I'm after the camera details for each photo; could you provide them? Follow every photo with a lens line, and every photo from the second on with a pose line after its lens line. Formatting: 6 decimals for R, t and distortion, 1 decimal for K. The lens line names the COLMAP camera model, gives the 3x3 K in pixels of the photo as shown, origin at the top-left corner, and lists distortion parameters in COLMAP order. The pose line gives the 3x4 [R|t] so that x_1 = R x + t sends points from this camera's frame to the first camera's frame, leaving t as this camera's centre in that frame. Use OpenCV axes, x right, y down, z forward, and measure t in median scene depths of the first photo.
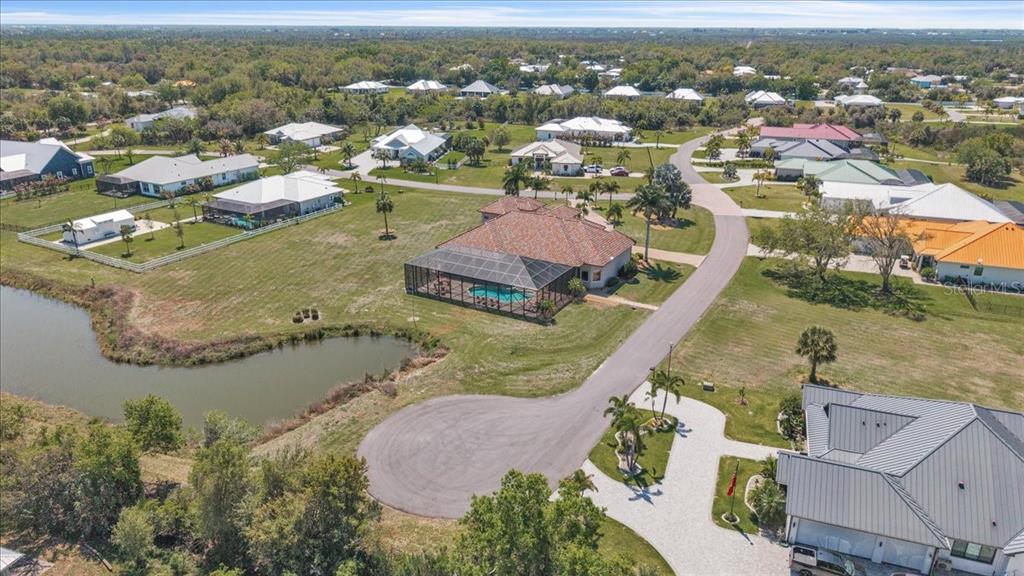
lens RADIAL K [[692.5, 0, 515.0], [0, 692.5, 289.7], [0, 0, 1]] dist [0.052691, -0.086671]
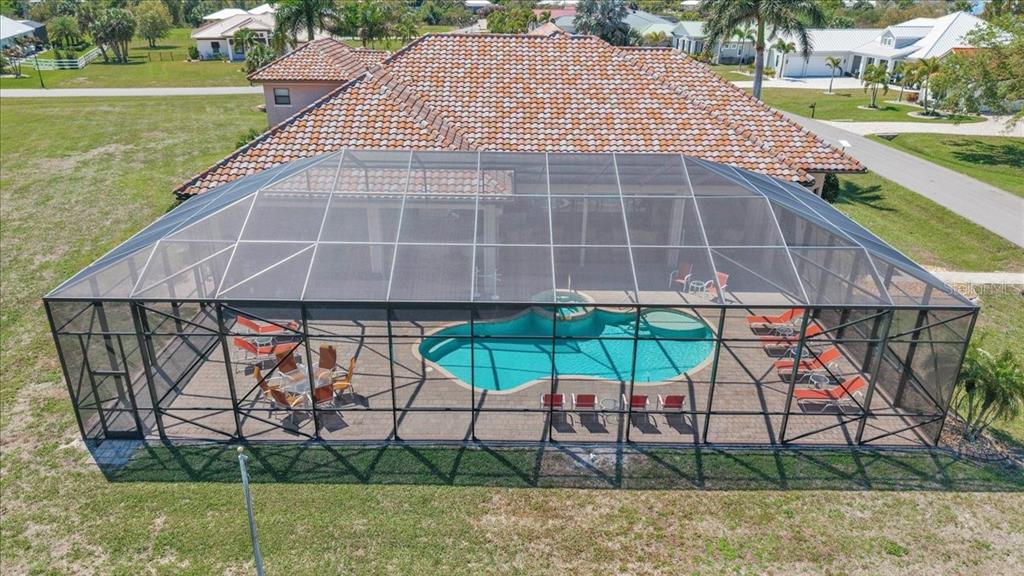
lens RADIAL K [[692.5, 0, 515.0], [0, 692.5, 289.7], [0, 0, 1]] dist [0.052691, -0.086671]
pose [[0.866539, -0.194440, 0.459678, -0.137347], [0.169170, 0.980899, 0.096009, -0.036776], [-0.469566, -0.005432, 0.882881, 0.798778]]
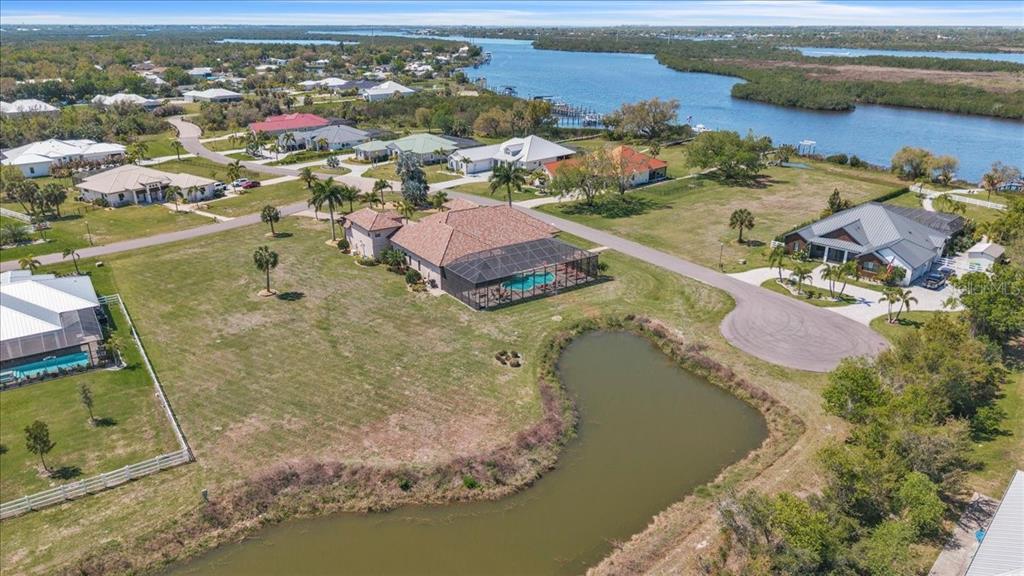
lens RADIAL K [[692.5, 0, 515.0], [0, 692.5, 289.7], [0, 0, 1]] dist [0.052691, -0.086671]
pose [[0.430898, -0.325508, 0.841648, -0.908664], [0.319304, 0.927336, 0.195174, -0.191604], [-0.844021, 0.184642, 0.503524, 0.484887]]
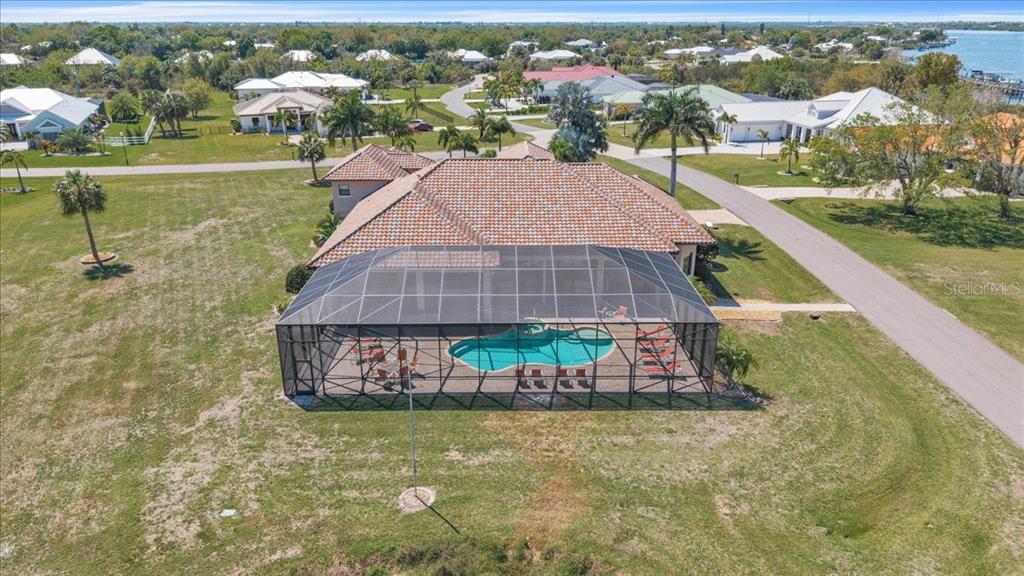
lens RADIAL K [[703.8, 0, 518.2], [0, 703.8, 287.4], [0, 0, 1]] dist [-0.003732, -0.004411]
pose [[0.861237, -0.183246, 0.474017, -0.214949], [0.183624, 0.981921, 0.045967, -0.049468], [-0.473870, 0.047452, 0.879315, 0.634814]]
